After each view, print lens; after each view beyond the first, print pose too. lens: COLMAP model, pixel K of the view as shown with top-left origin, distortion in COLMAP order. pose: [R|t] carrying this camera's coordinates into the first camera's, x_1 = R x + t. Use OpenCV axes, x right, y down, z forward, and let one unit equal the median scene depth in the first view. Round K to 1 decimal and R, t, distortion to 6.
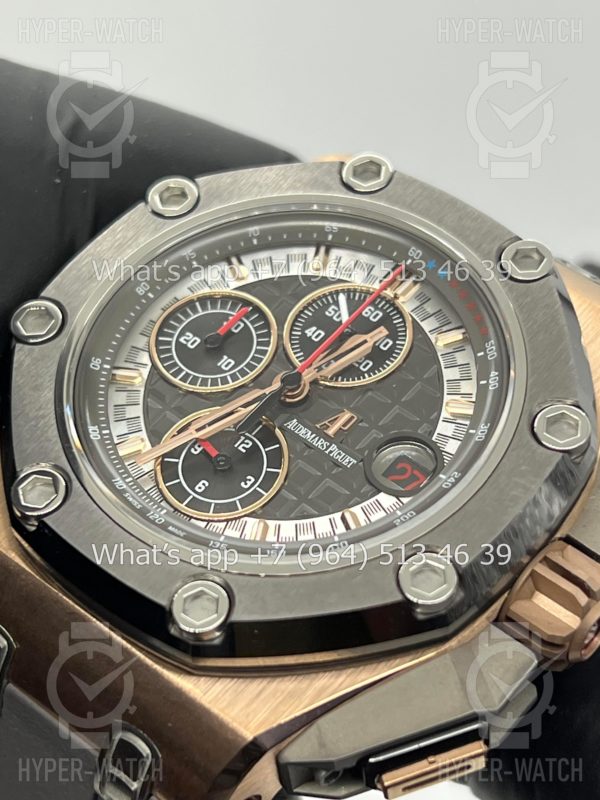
lens RADIAL K [[1878.8, 0, 302.9], [0, 1878.8, 398.0], [0, 0, 1]] dist [0.131412, 0.000000]
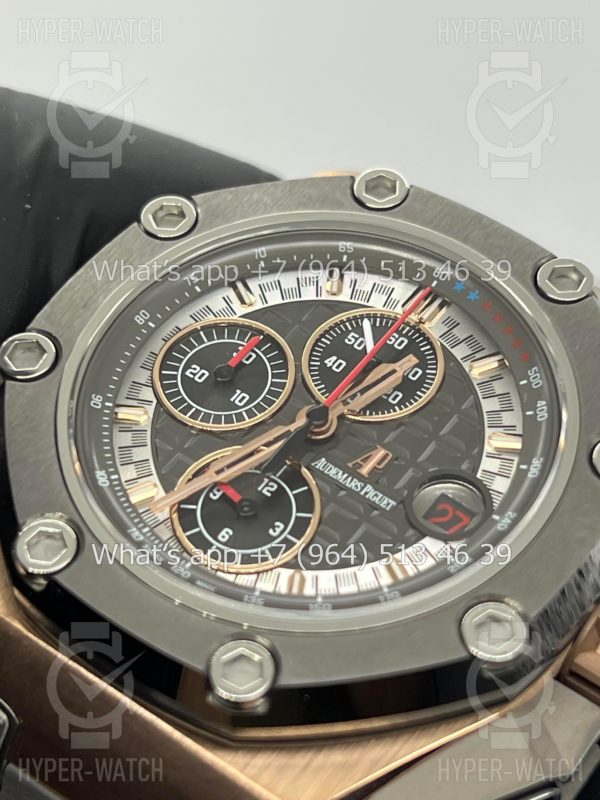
lens RADIAL K [[1878.8, 0, 302.3], [0, 1878.8, 401.8], [0, 0, 1]] dist [0.131412, 0.000000]
pose [[0.995602, -0.019343, 0.091663, -0.095179], [0.021191, 0.999590, -0.019236, 0.001392], [-0.091254, 0.021094, 0.995604, 0.098590]]
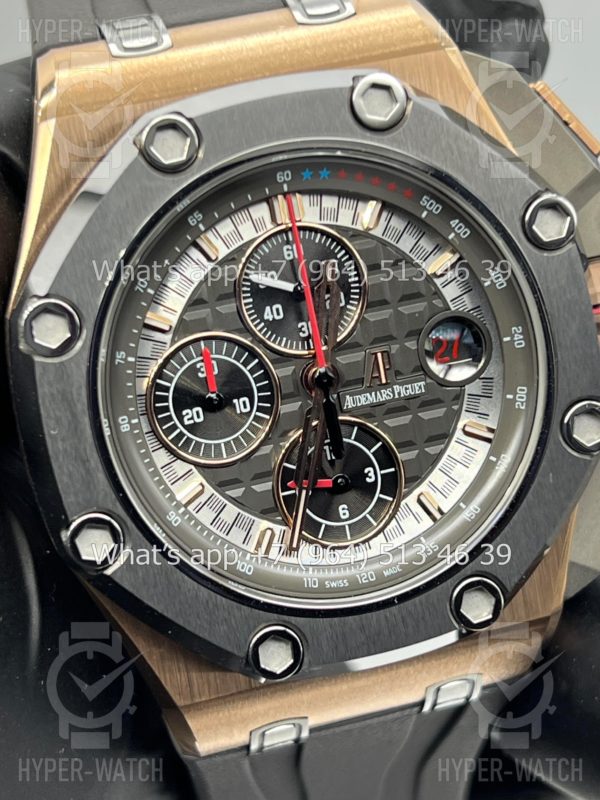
lens RADIAL K [[1878.8, 0, 283.3], [0, 1878.8, 401.6], [0, 0, 1]] dist [0.131412, 0.000000]
pose [[0.591626, -0.789680, 0.162432, -0.186320], [0.487187, 0.510711, 0.708395, -0.702585], [-0.642361, -0.339970, 0.686872, 0.328069]]
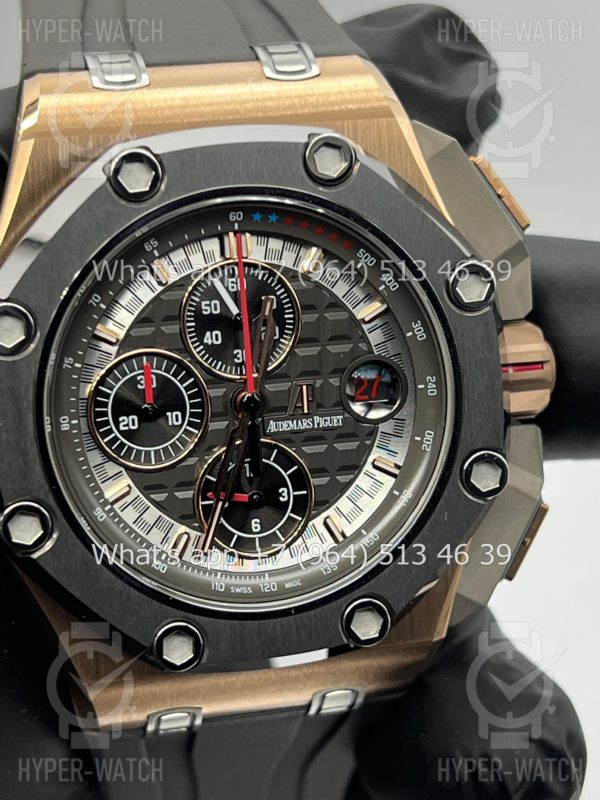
lens RADIAL K [[1878.8, 0, 295.8], [0, 1878.8, 404.8], [0, 0, 1]] dist [0.131412, 0.000000]
pose [[0.675368, -0.716426, 0.174959, -0.176921], [0.407420, 0.560204, 0.721235, -0.768919], [-0.614725, -0.415818, 0.670230, 0.254799]]
